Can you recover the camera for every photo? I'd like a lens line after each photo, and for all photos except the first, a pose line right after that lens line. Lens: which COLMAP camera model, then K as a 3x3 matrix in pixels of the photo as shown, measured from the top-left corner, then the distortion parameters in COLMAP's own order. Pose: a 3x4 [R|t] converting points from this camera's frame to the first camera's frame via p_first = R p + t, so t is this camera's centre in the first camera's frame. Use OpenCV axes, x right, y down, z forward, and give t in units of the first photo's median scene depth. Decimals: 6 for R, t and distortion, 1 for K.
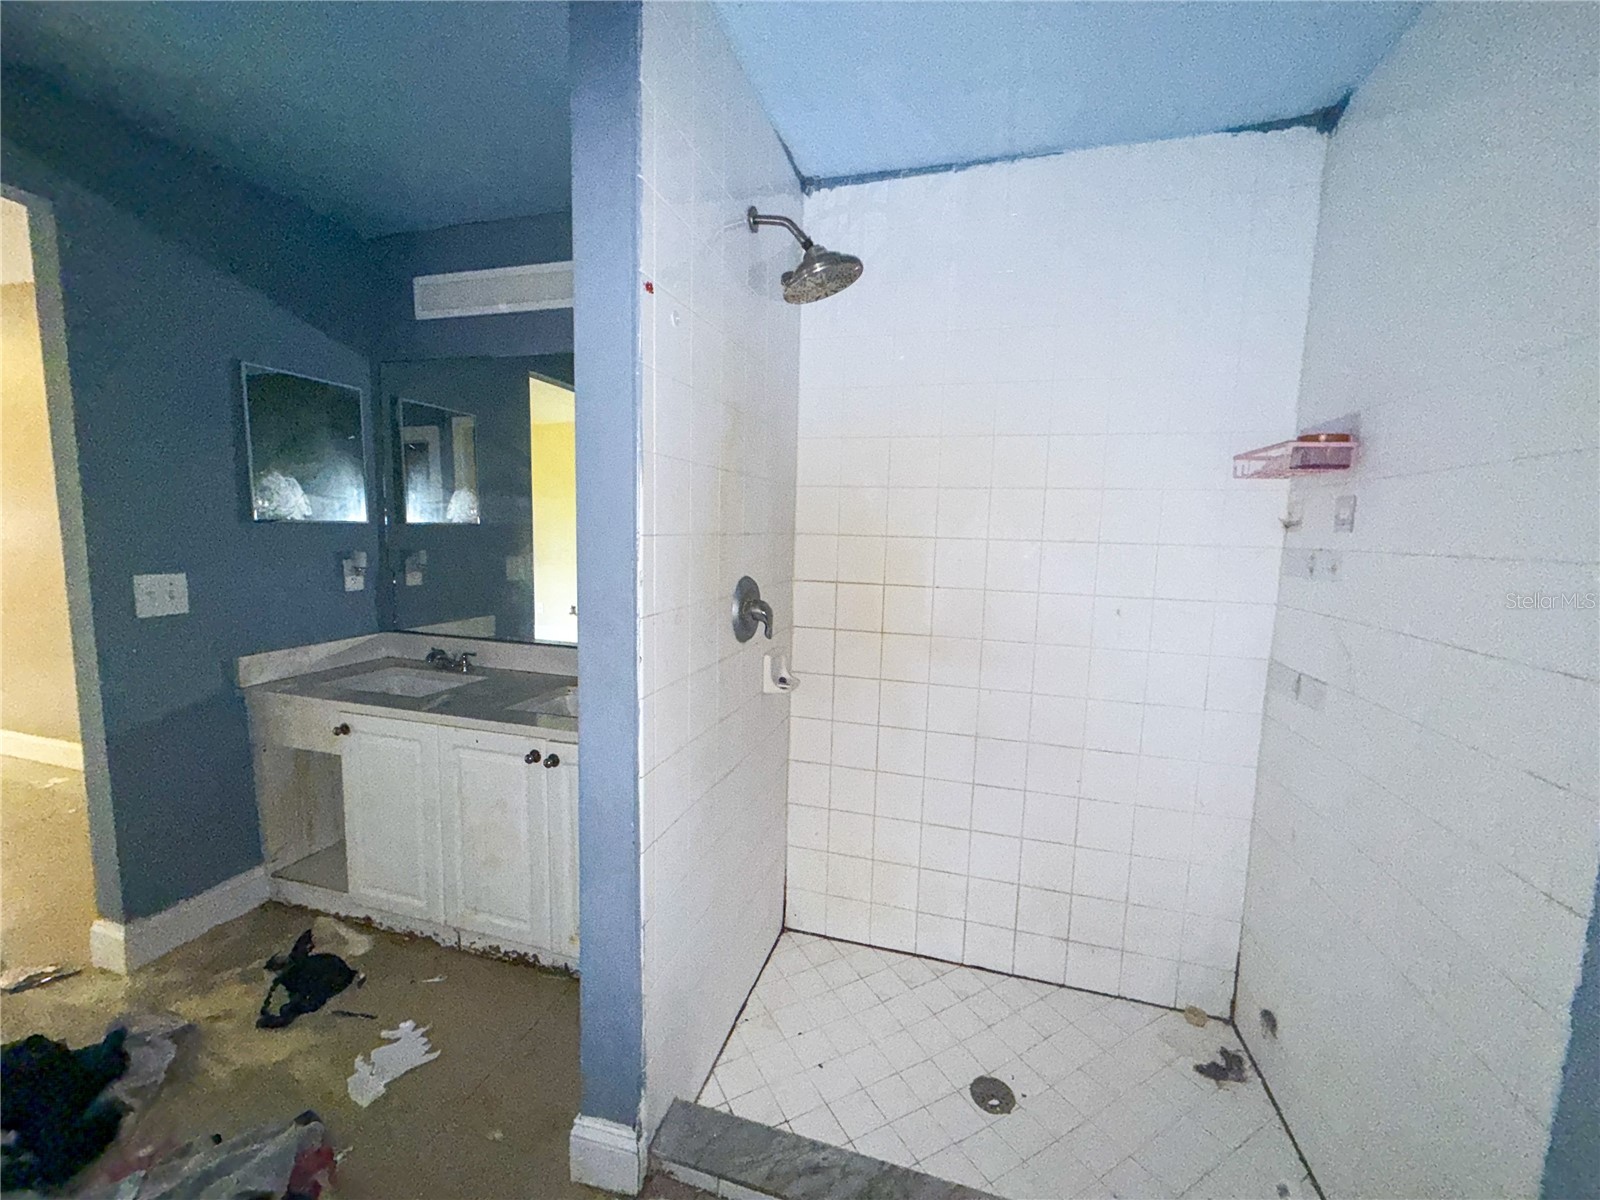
lens RADIAL K [[641.9, 0, 801.6], [0, 641.9, 599.8], [0, 0, 1]] dist [0.001220, -0.000117]
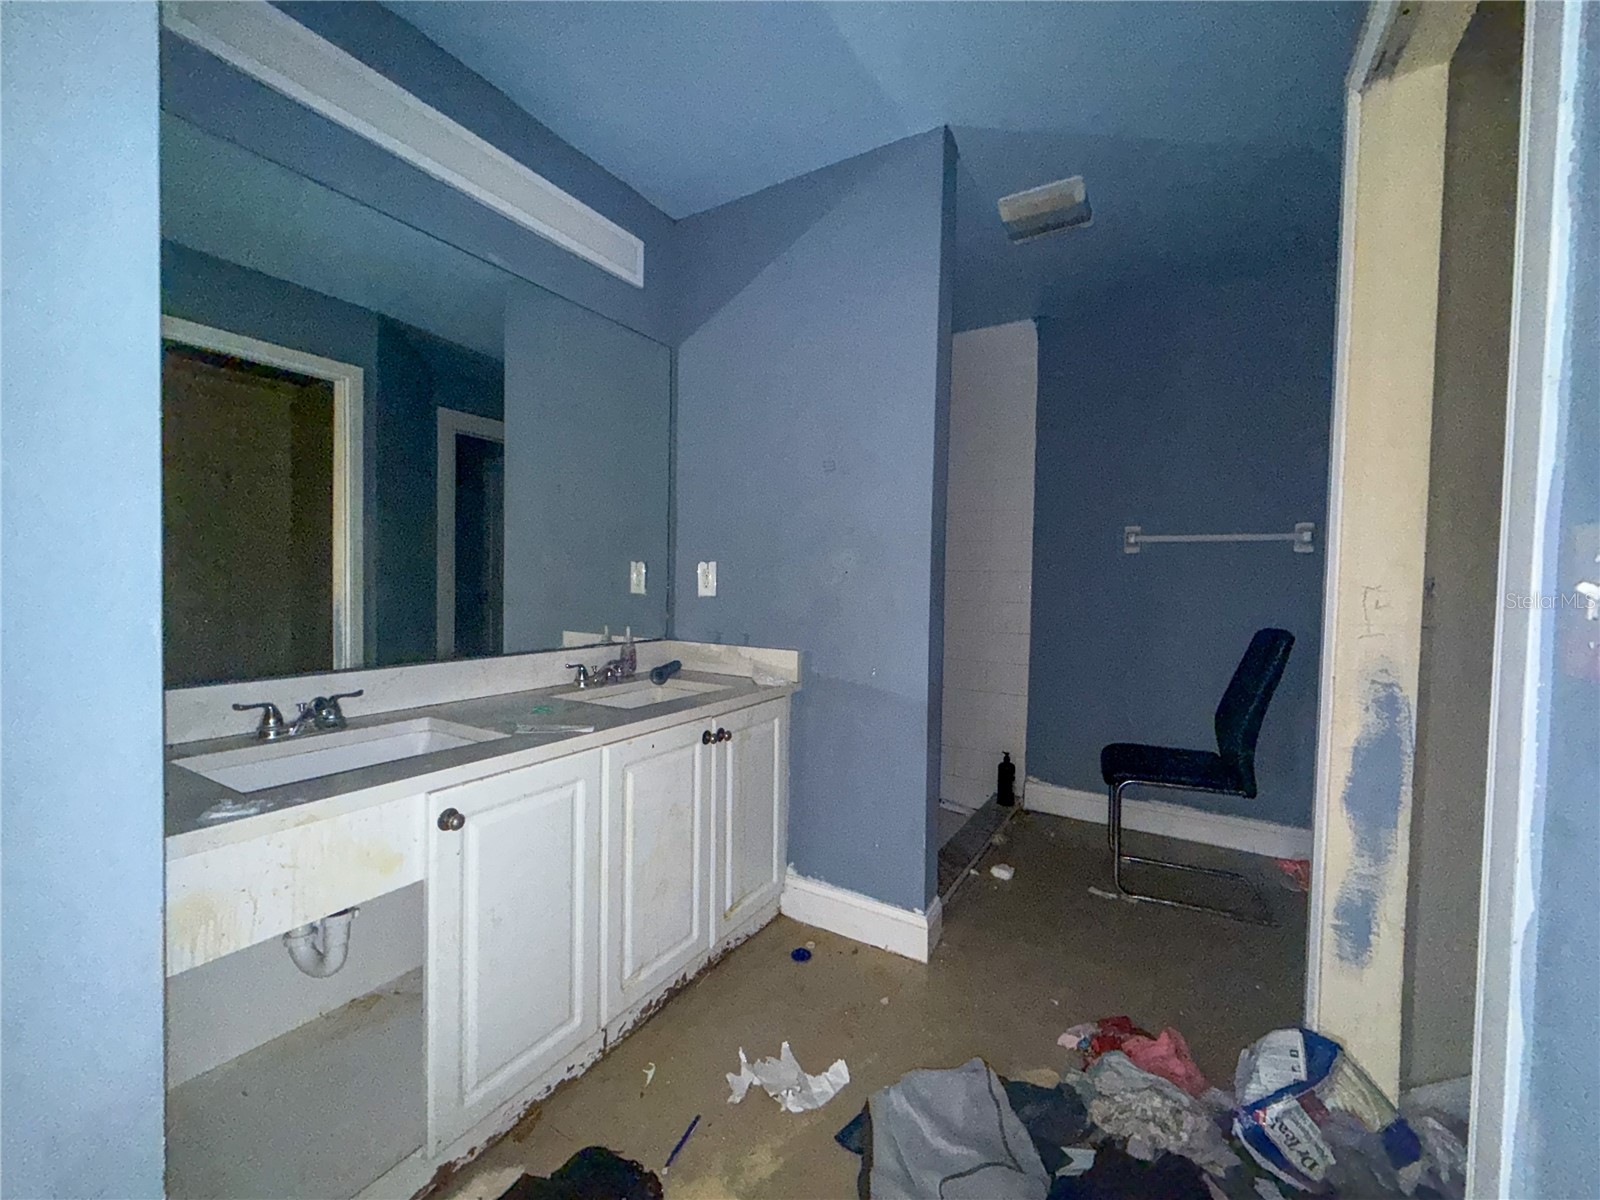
lens RADIAL K [[641.9, 0, 806.4], [0, 641.9, 602.4], [0, 0, 1]] dist [0.001220, -0.000117]
pose [[0.241636, -0.046482, 0.969253, -1.210264], [0.095367, 0.995154, 0.023949, 0.034663], [-0.965669, 0.086648, 0.244898, 0.572516]]
